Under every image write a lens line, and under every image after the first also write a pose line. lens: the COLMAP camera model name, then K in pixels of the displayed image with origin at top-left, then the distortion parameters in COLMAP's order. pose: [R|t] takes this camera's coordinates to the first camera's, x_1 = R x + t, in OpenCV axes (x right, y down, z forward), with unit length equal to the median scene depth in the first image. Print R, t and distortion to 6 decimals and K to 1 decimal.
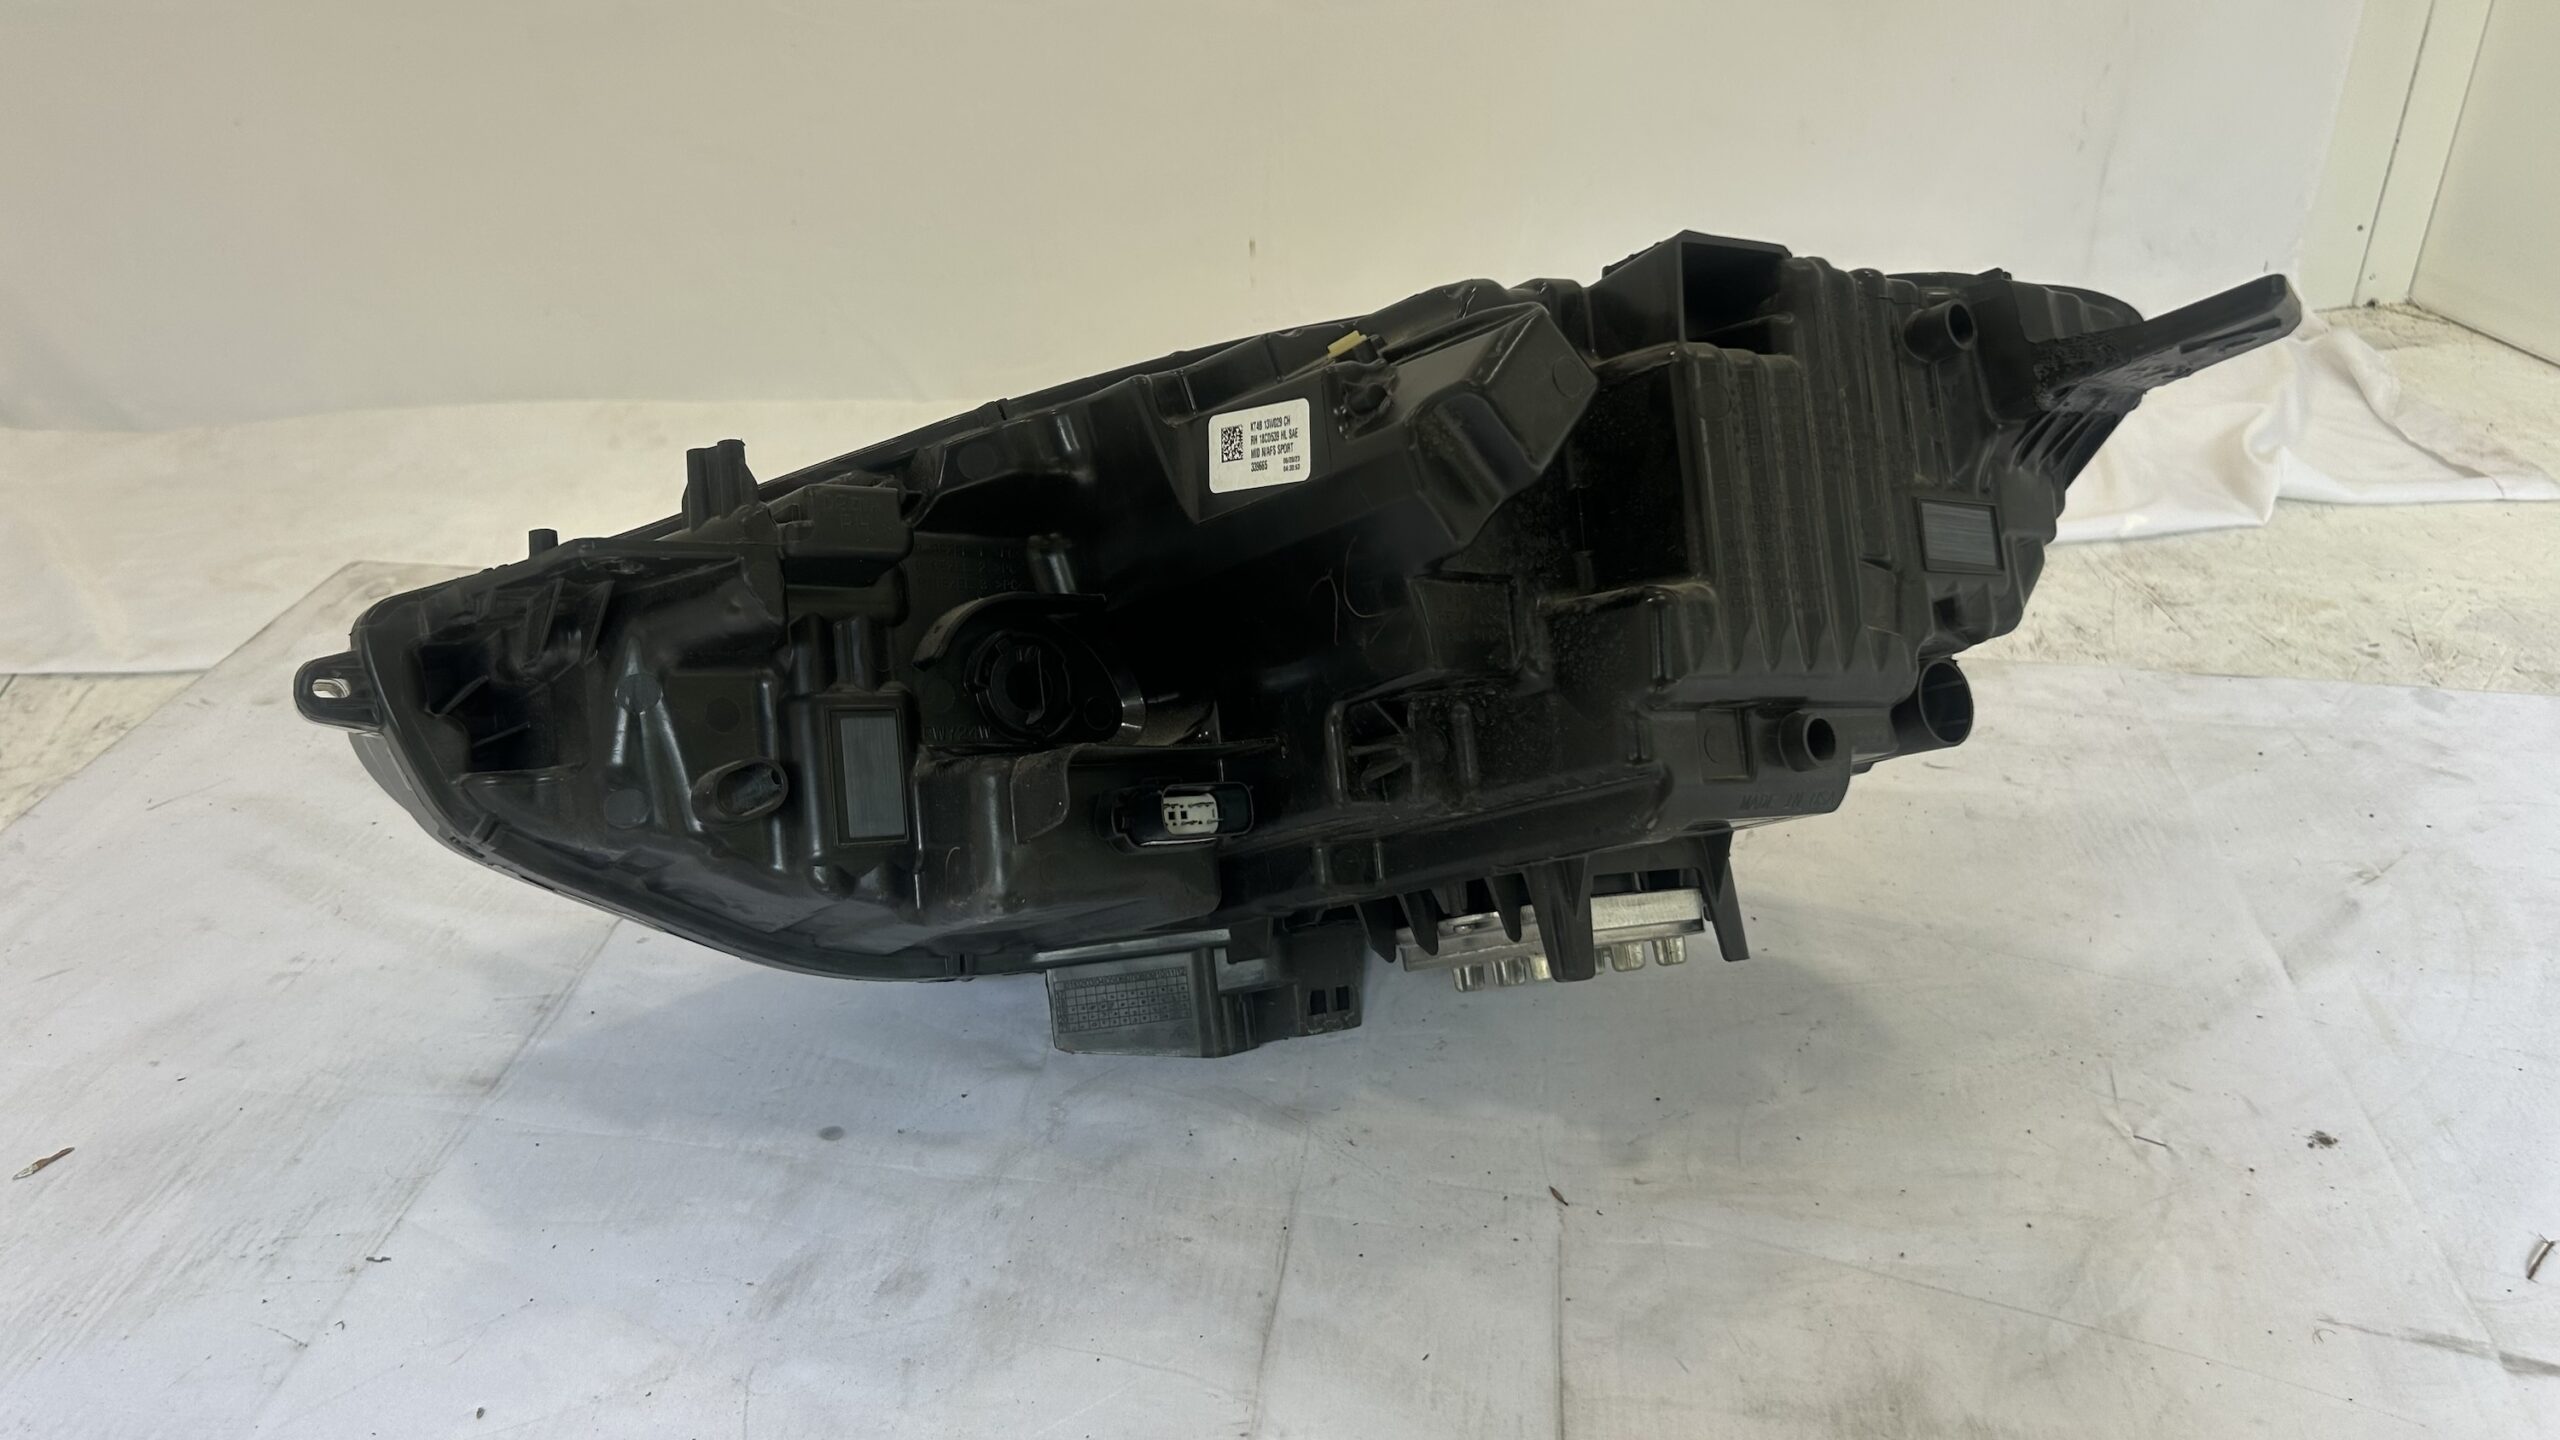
lens RADIAL K [[1986.1, 0, 1275.0], [0, 1986.1, 715.0], [0, 0, 1]] dist [0.016916, -0.025232]
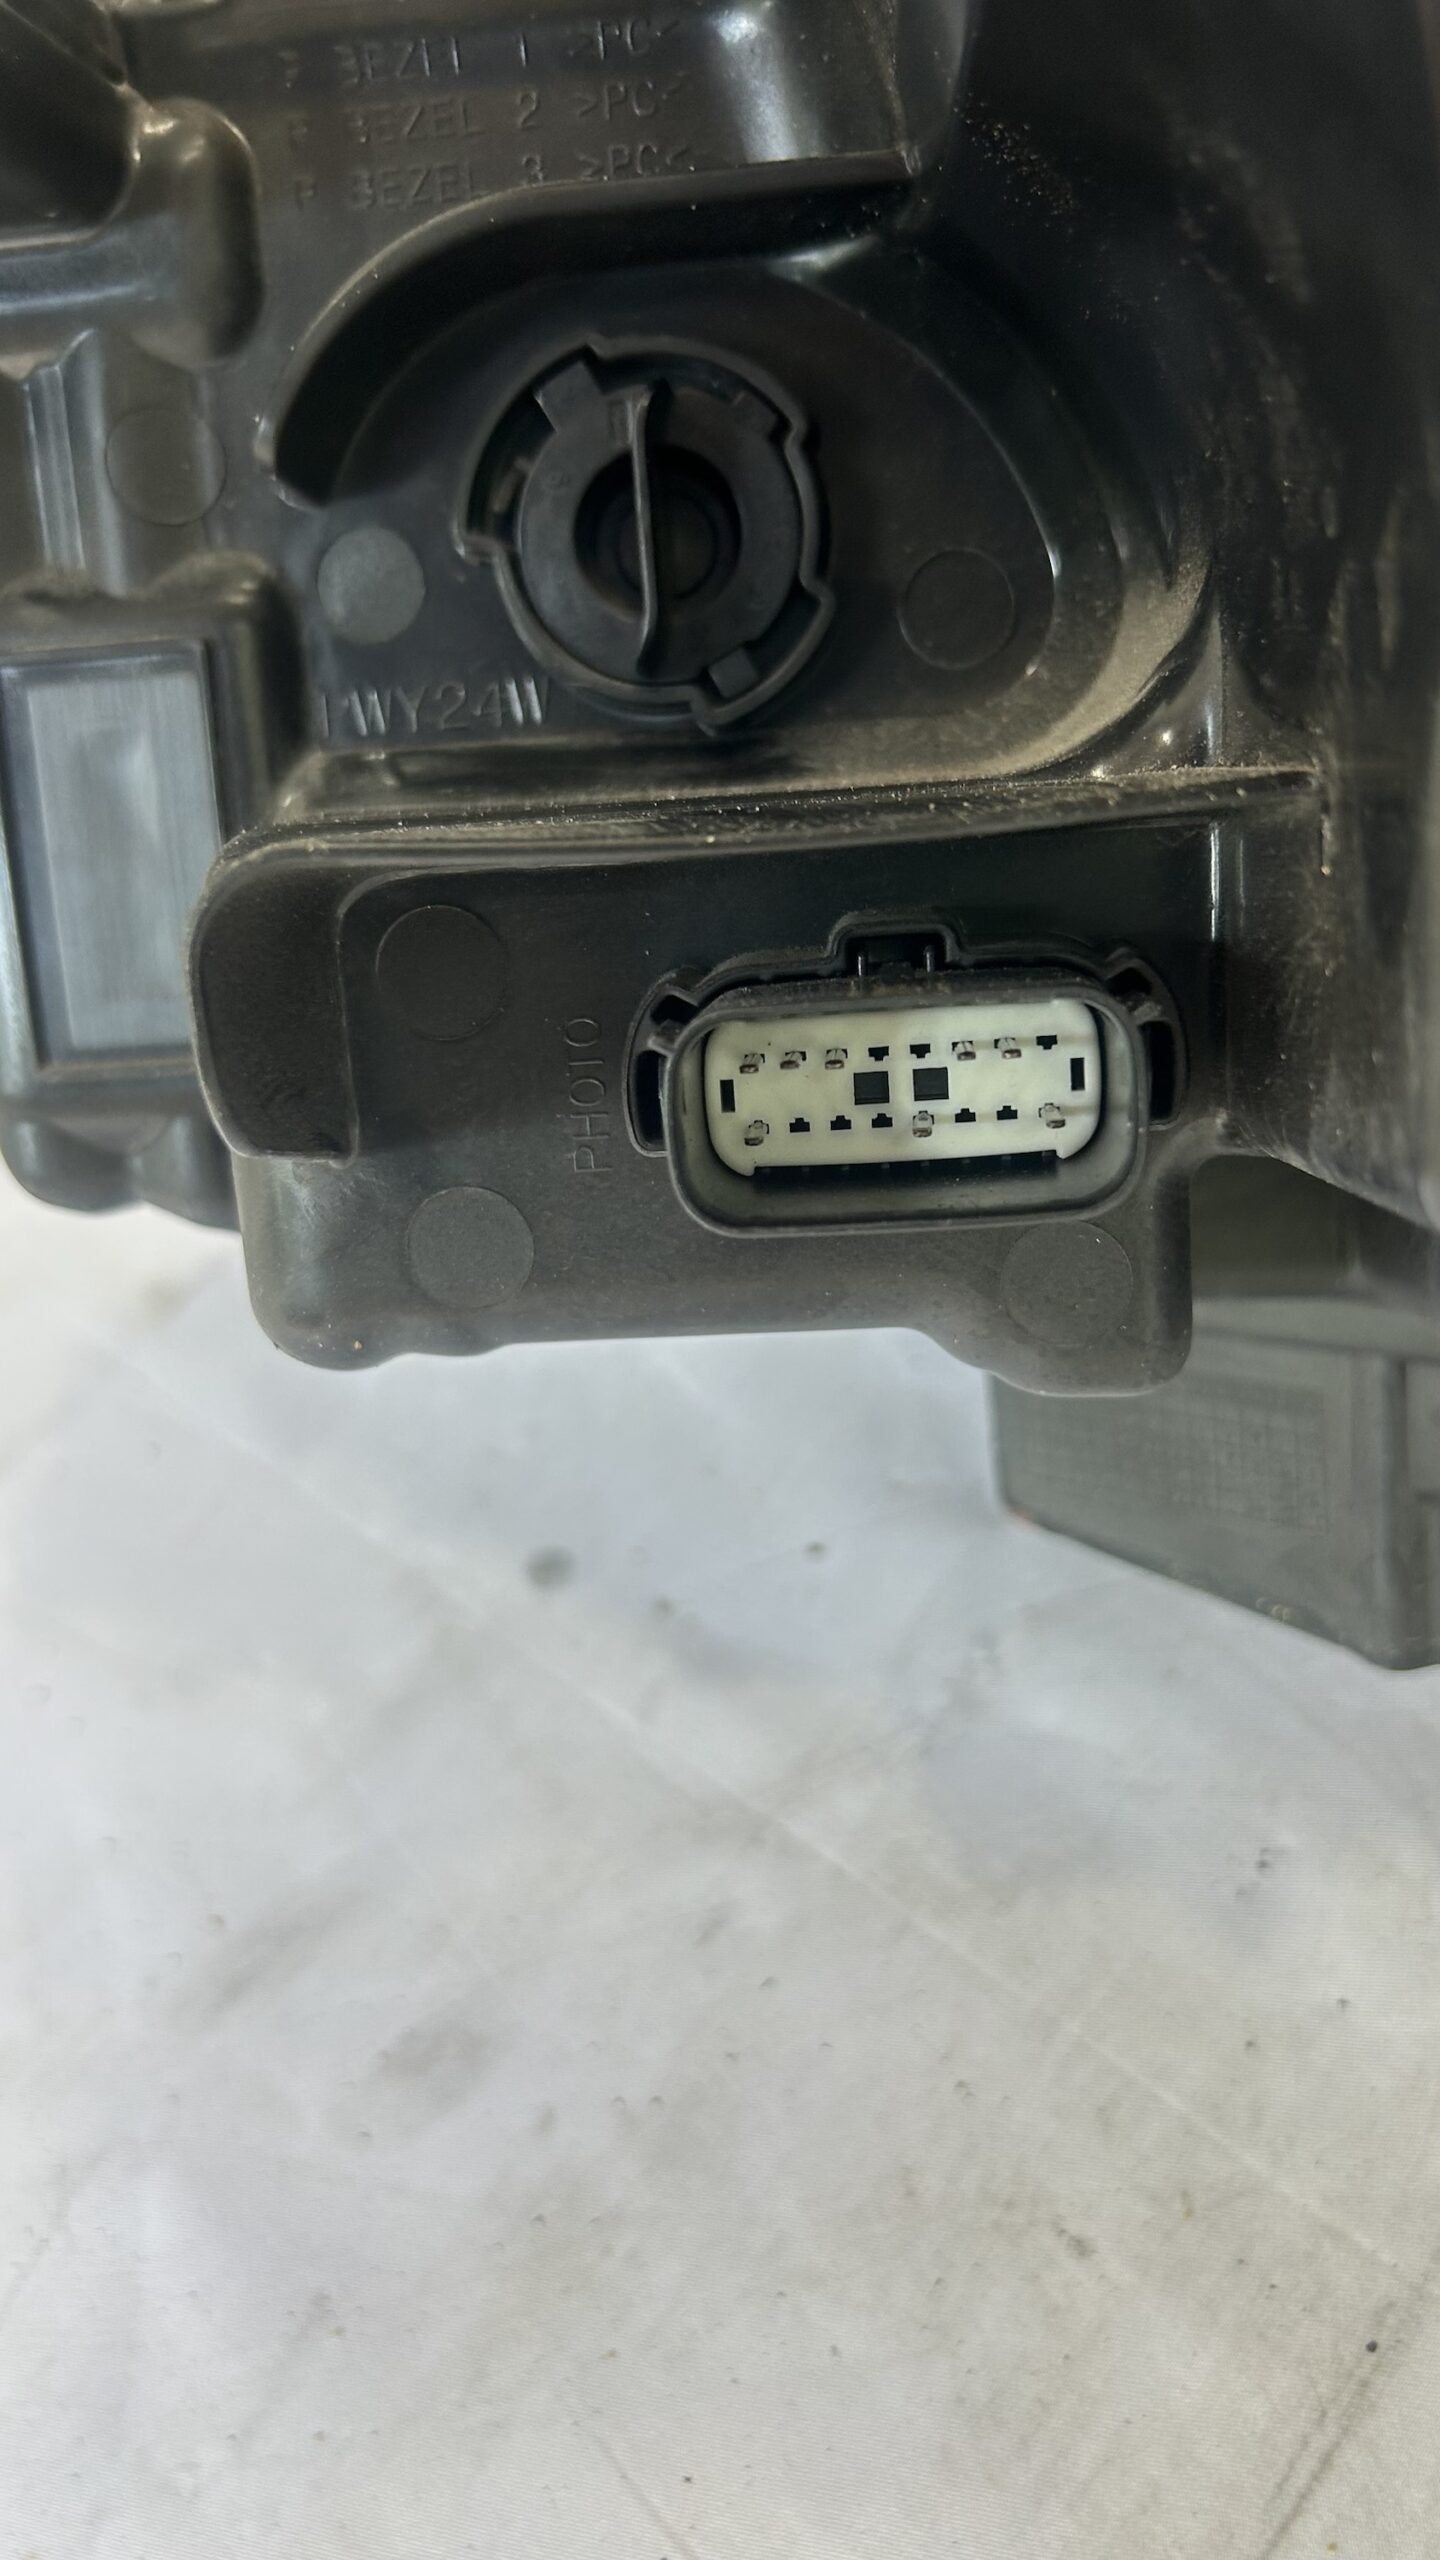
lens RADIAL K [[1986.1, 0, 735.4], [0, 1986.1, 1304.5], [0, 0, 1]] dist [0.016916, -0.025232]
pose [[0.761695, 0.197000, -0.617261, 0.087420], [0.053739, 0.930169, 0.363179, -0.014397], [0.645703, -0.309802, 0.697919, 0.747140]]
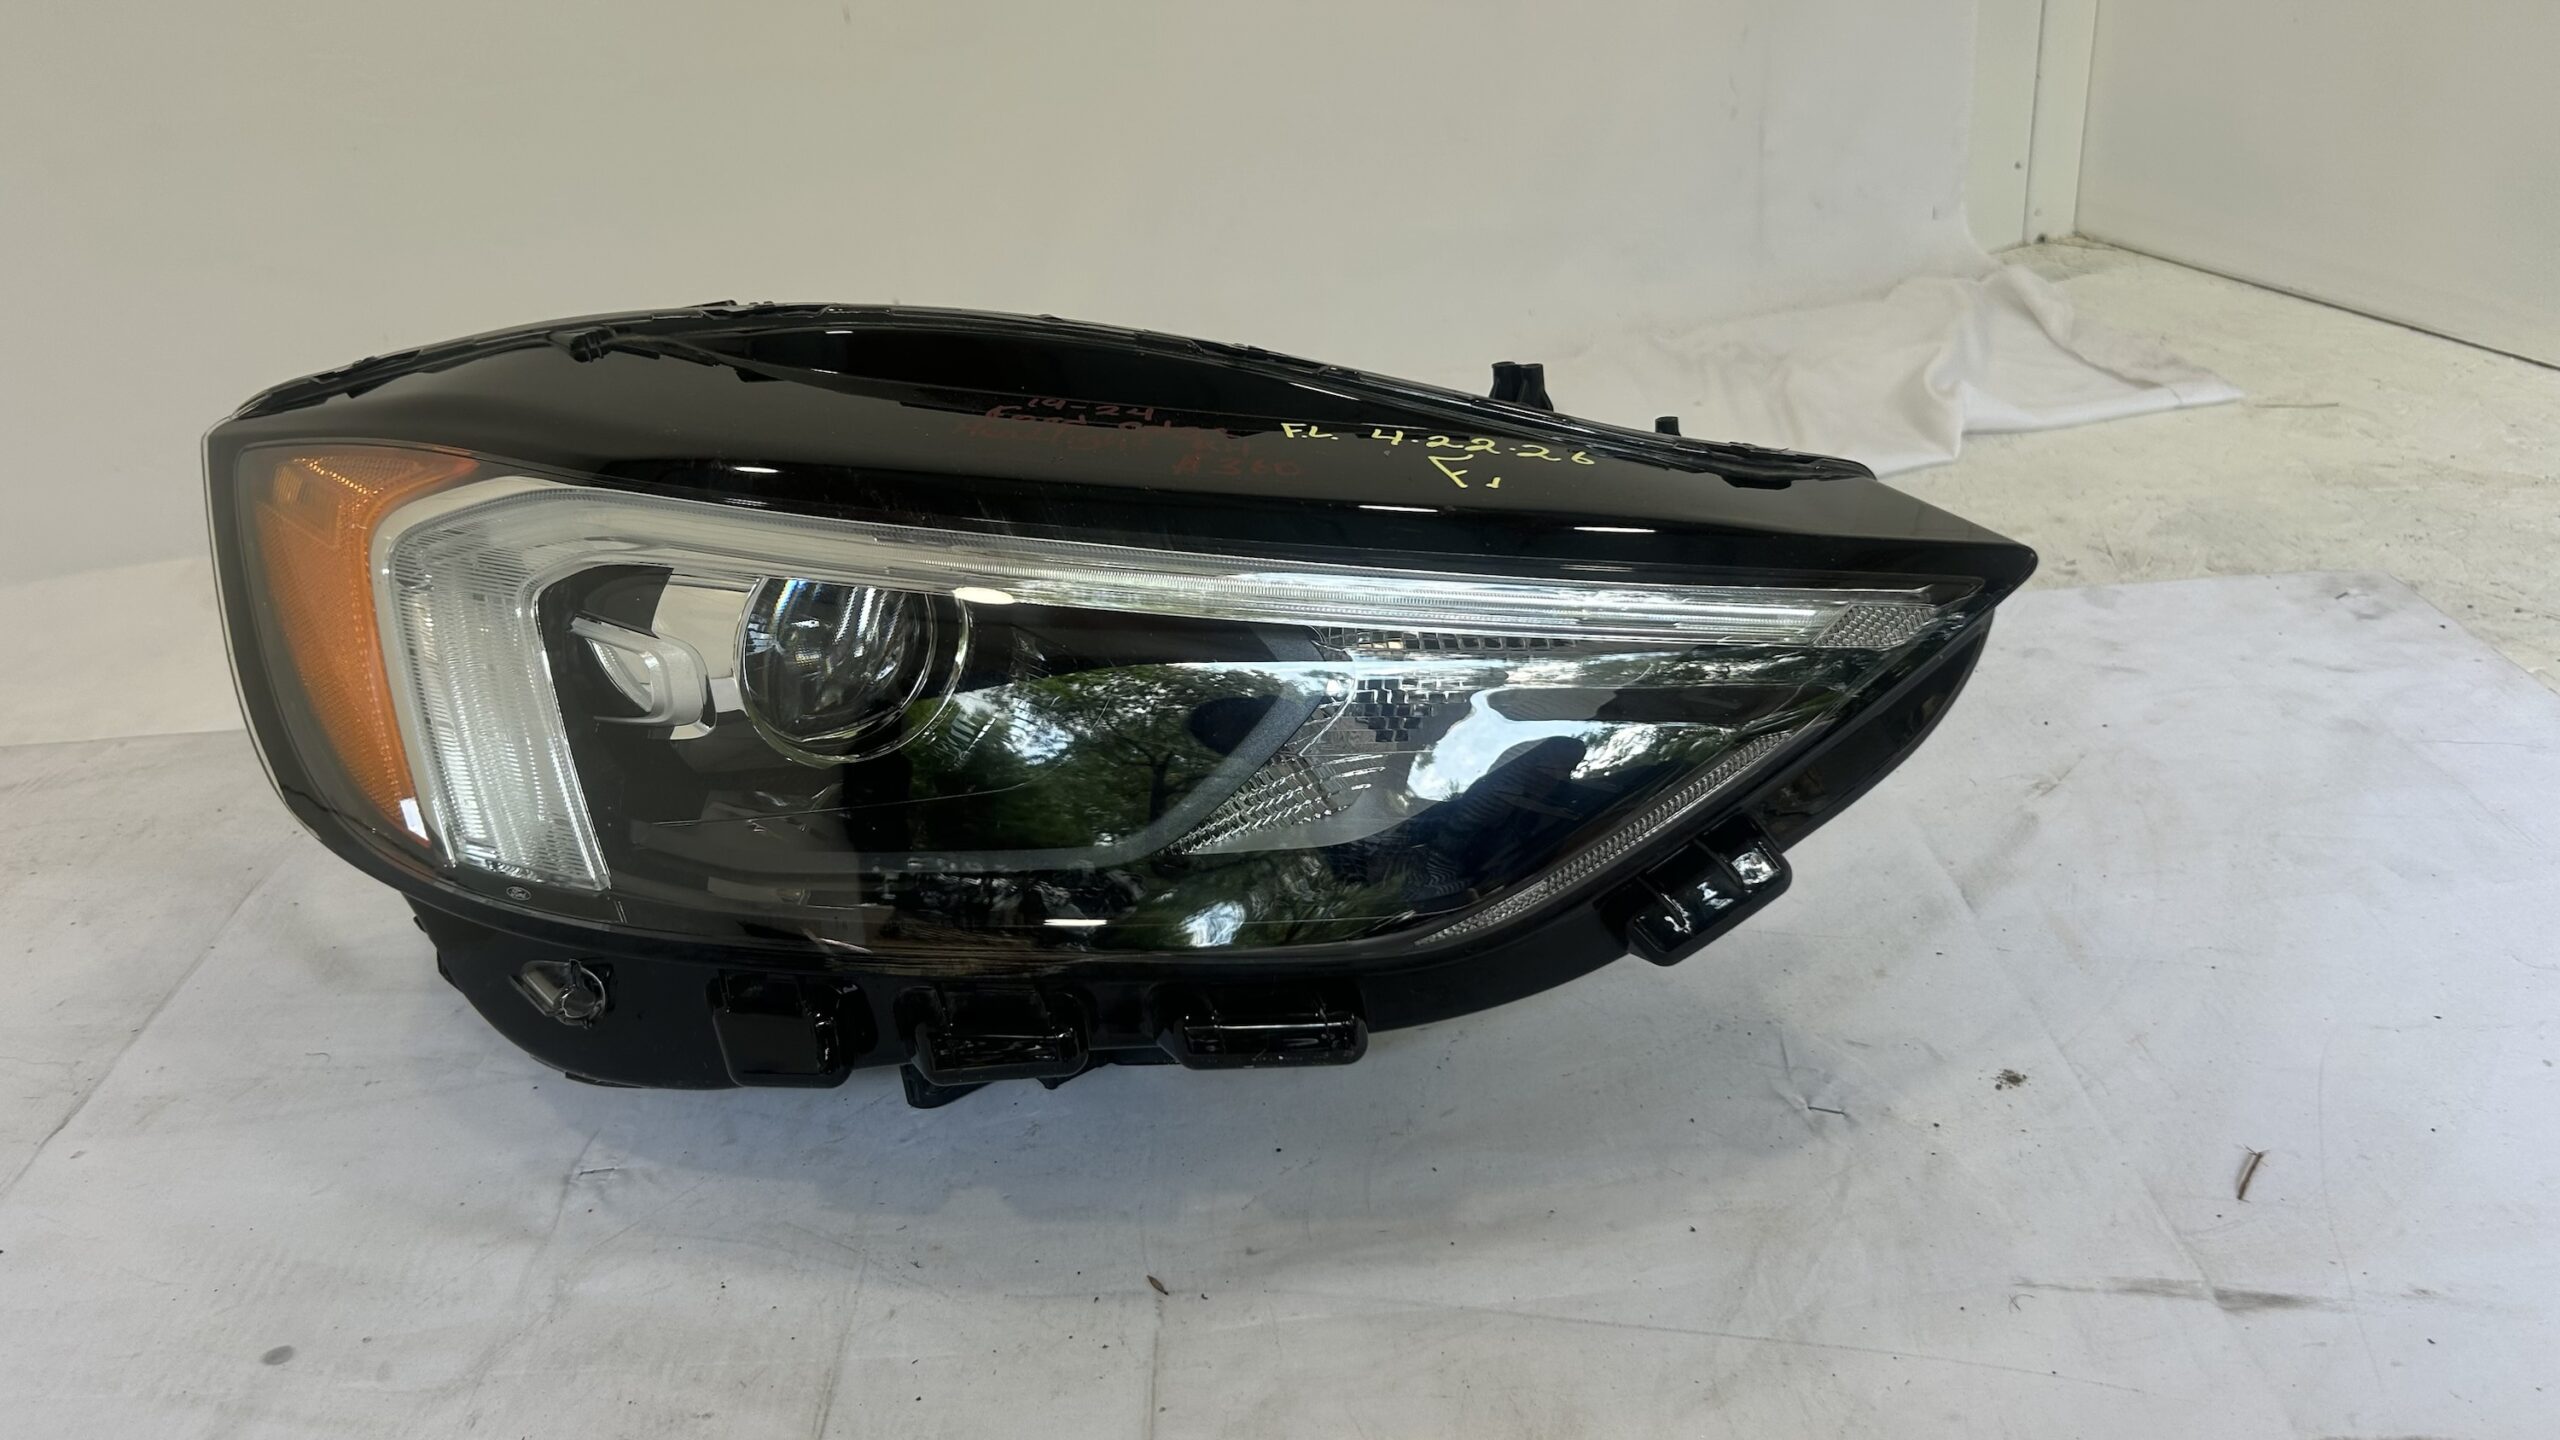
lens RADIAL K [[1986.1, 0, 1299.1], [0, 1986.1, 719.5], [0, 0, 1]] dist [0.016916, -0.025232]
pose [[0.985562, -0.138764, 0.097016, 0.152792], [0.142425, 0.989293, -0.031864, 0.038188], [-0.091556, 0.045221, 0.994773, 0.137863]]
